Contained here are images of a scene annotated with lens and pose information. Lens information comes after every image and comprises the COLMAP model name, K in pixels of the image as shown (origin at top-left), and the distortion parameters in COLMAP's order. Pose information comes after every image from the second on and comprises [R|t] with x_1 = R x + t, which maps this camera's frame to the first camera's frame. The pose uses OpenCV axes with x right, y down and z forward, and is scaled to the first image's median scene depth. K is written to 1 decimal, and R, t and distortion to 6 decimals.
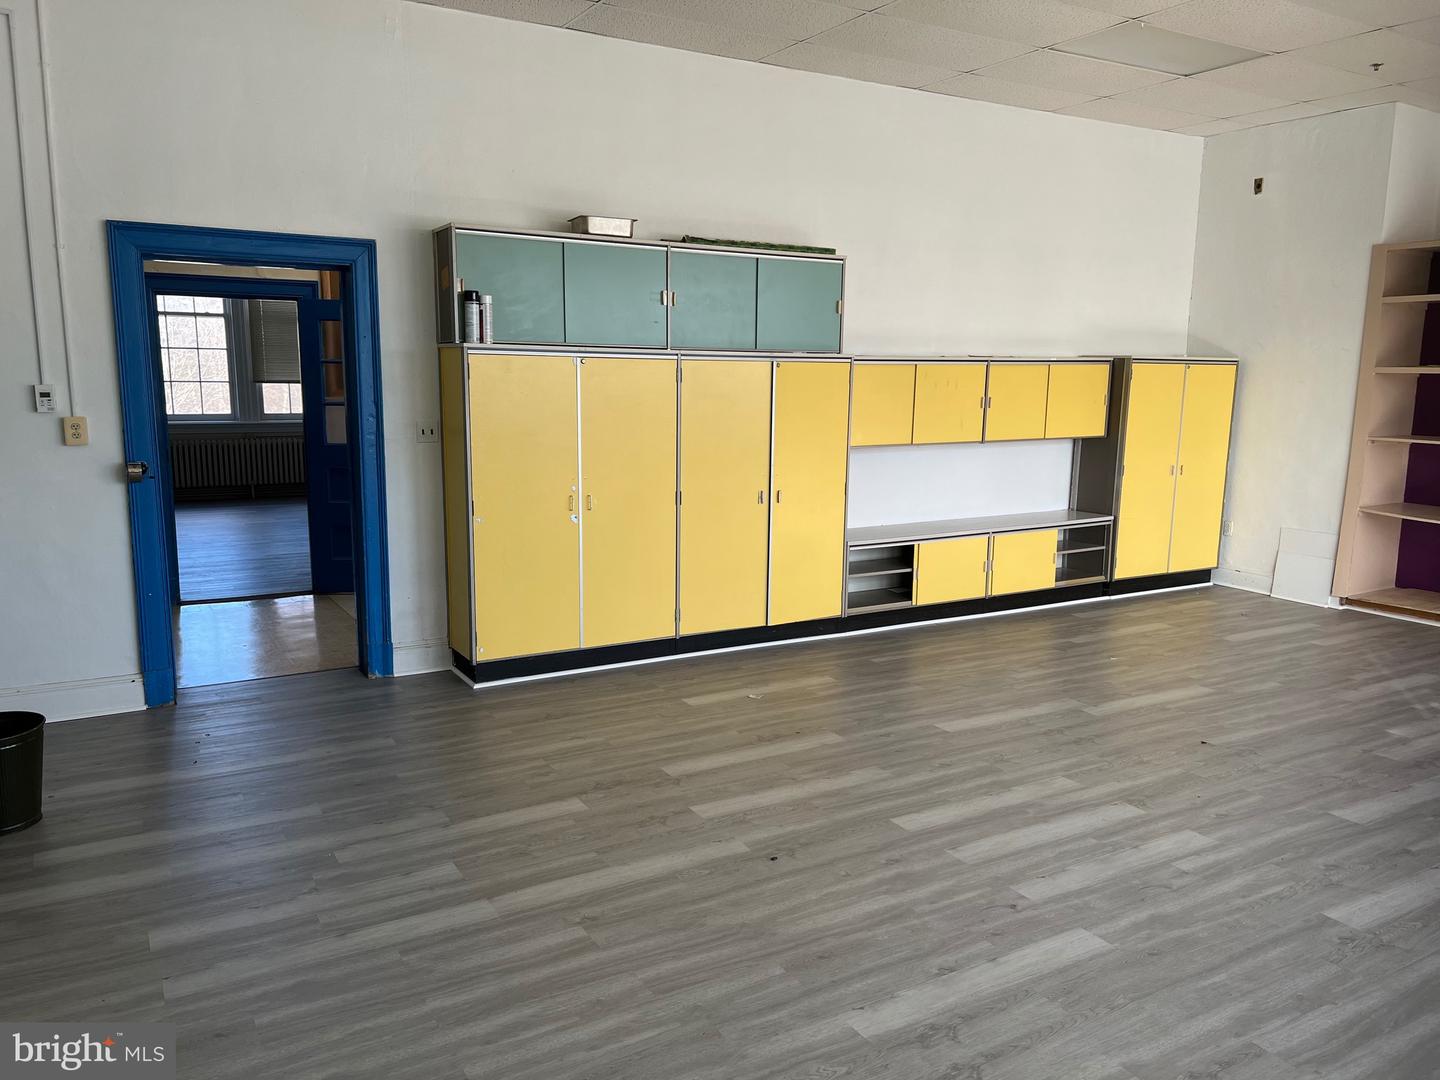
lens RADIAL K [[1081.1, 0, 723.2], [0, 1081.1, 549.6], [0, 0, 1]] dist [0.066996, -0.072321]
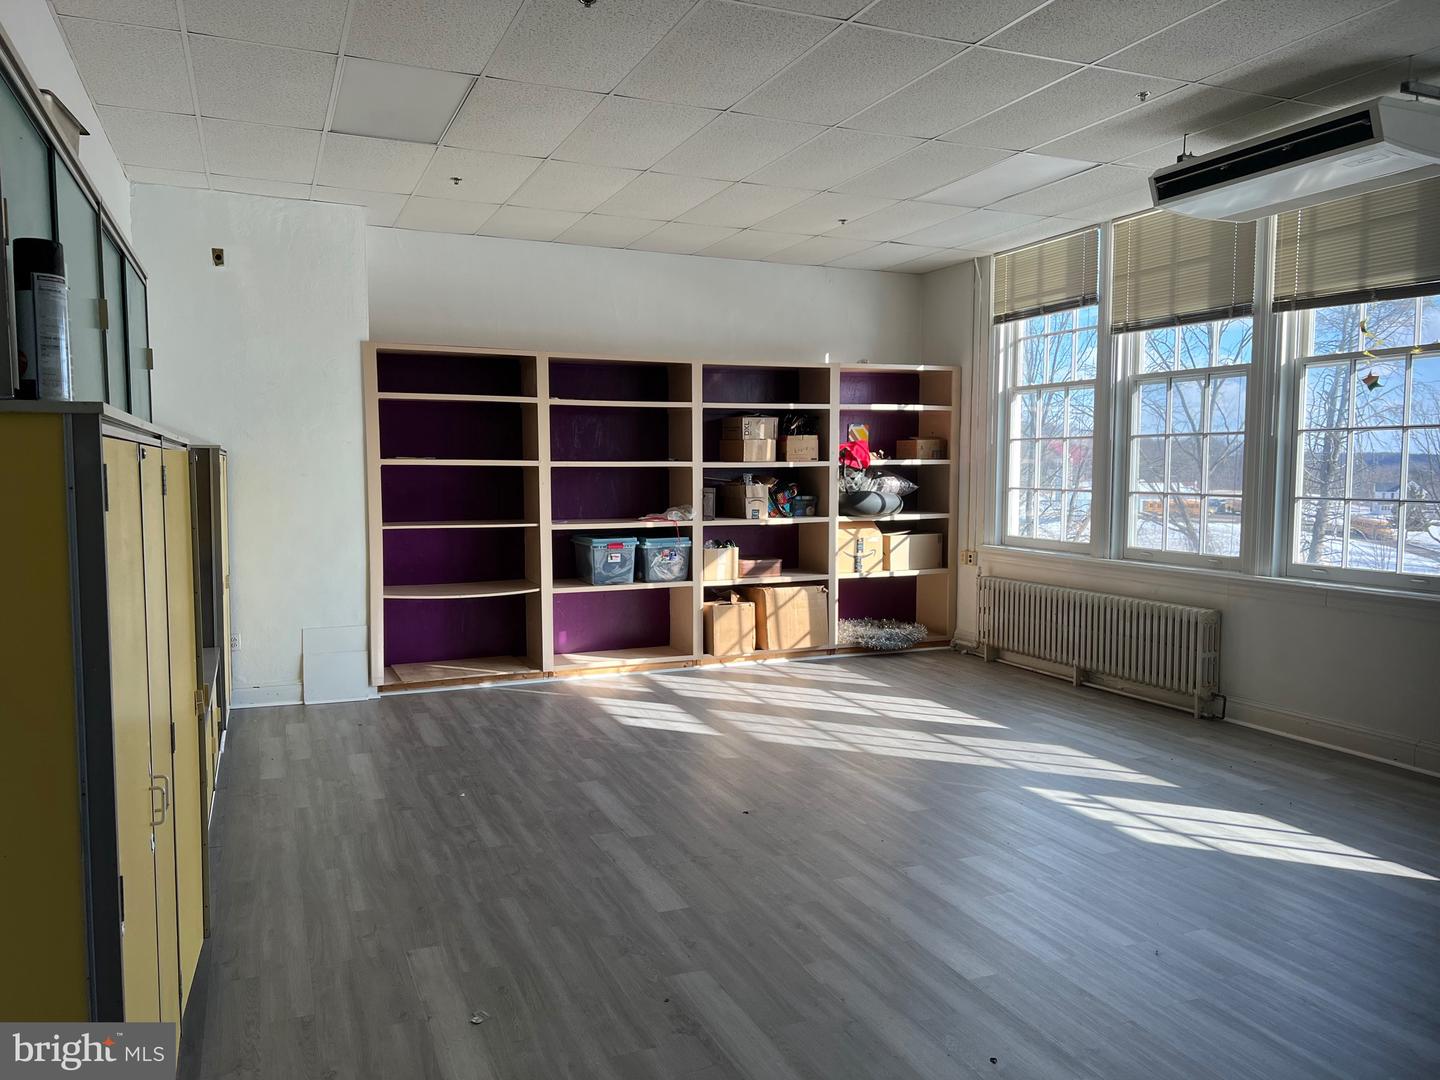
lens RADIAL K [[1081.1, 0, 723.2], [0, 1081.1, 549.6], [0, 0, 1]] dist [0.066996, -0.072321]
pose [[0.137806, -0.090981, 0.986272, -0.508316], [0.167323, 0.983599, 0.067356, -0.130442], [-0.976223, 0.155744, 0.150770, 0.732061]]
